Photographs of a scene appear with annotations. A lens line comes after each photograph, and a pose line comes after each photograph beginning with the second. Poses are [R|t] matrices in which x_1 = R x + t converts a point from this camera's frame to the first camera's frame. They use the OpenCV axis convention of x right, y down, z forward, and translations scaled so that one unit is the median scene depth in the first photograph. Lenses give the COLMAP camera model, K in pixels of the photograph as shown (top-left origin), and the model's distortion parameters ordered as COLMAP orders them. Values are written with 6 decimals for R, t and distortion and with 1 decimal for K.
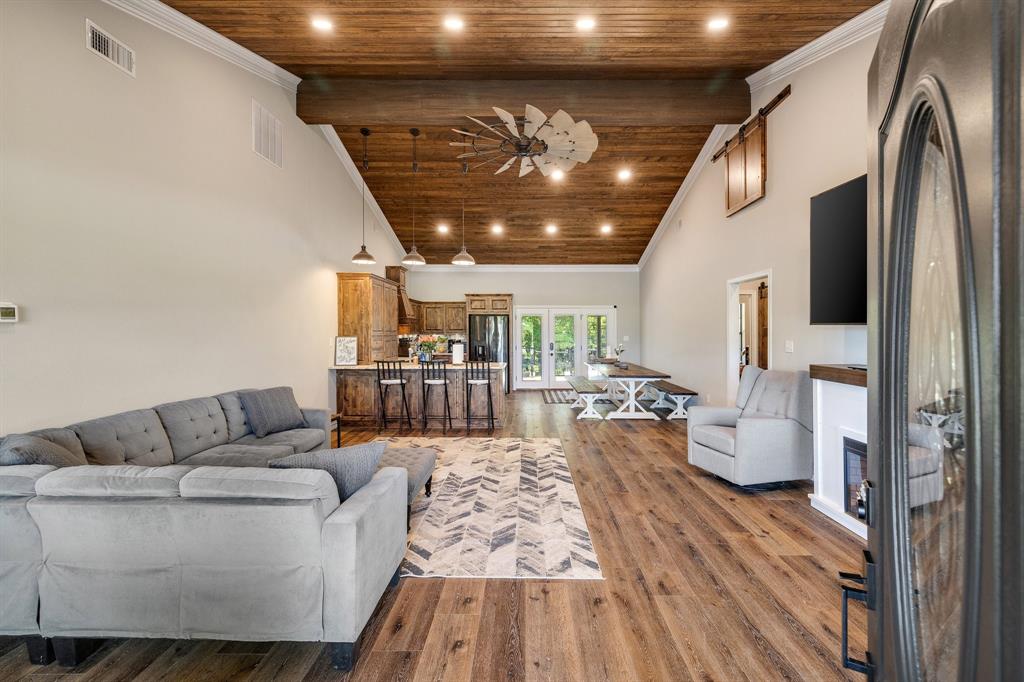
lens RADIAL K [[443.6, 0, 533.6], [0, 443.6, 365.1], [0, 0, 1]] dist [0.004993, 0.000797]
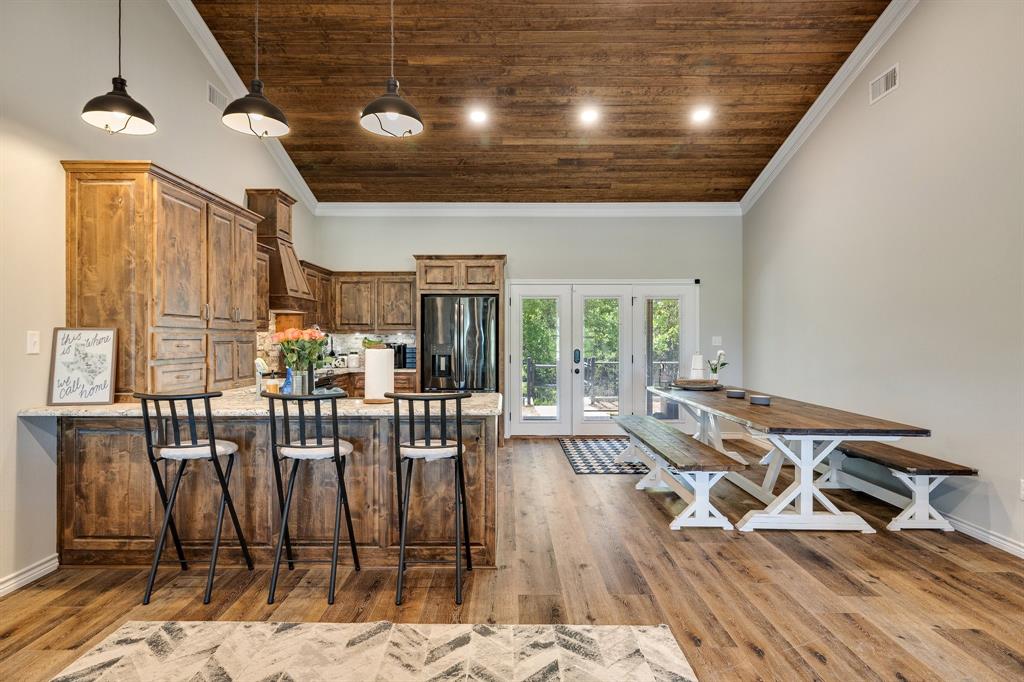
lens RADIAL K [[560.5, 0, 510.7], [0, 560.5, 341.9], [0, 0, 1]] dist [-0.002017, 0.001042]
pose [[0.999948, -0.001415, -0.010056, -0.047342], [0.000693, 0.997441, -0.071494, -0.016175], [0.010132, 0.071484, 0.997390, 0.477454]]
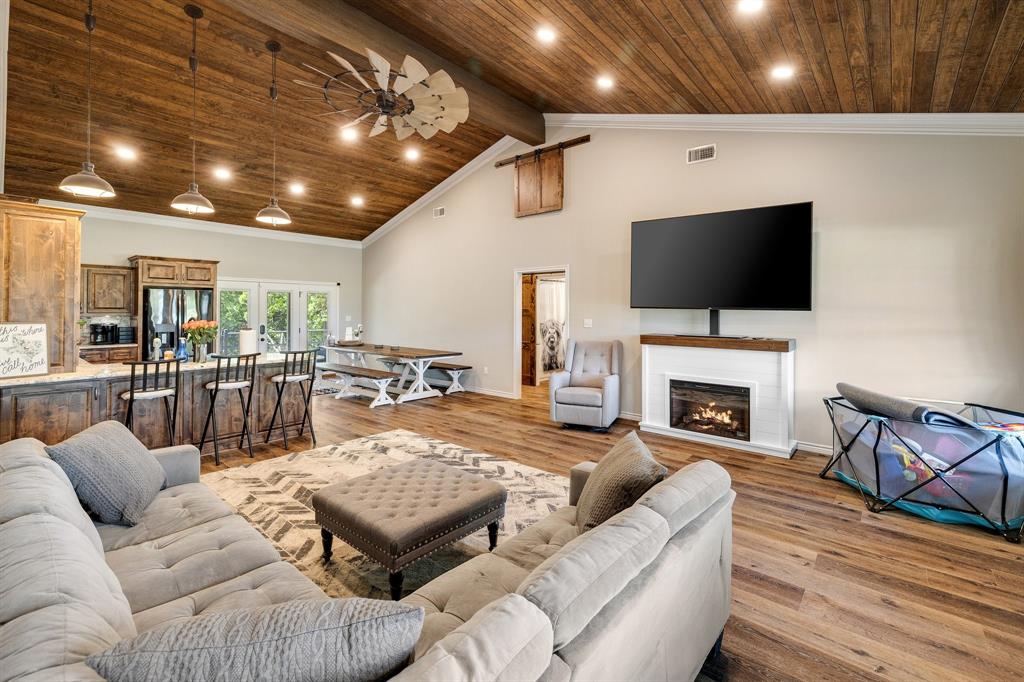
lens RADIAL K [[443.6, 0, 515.7], [0, 443.6, 335.3], [0, 0, 1]] dist [0.004993, 0.000797]
pose [[0.647667, -0.042206, 0.760754, -0.404302], [0.055903, 0.998406, 0.007797, -0.017955], [-0.759870, 0.037478, 0.648994, 0.185904]]
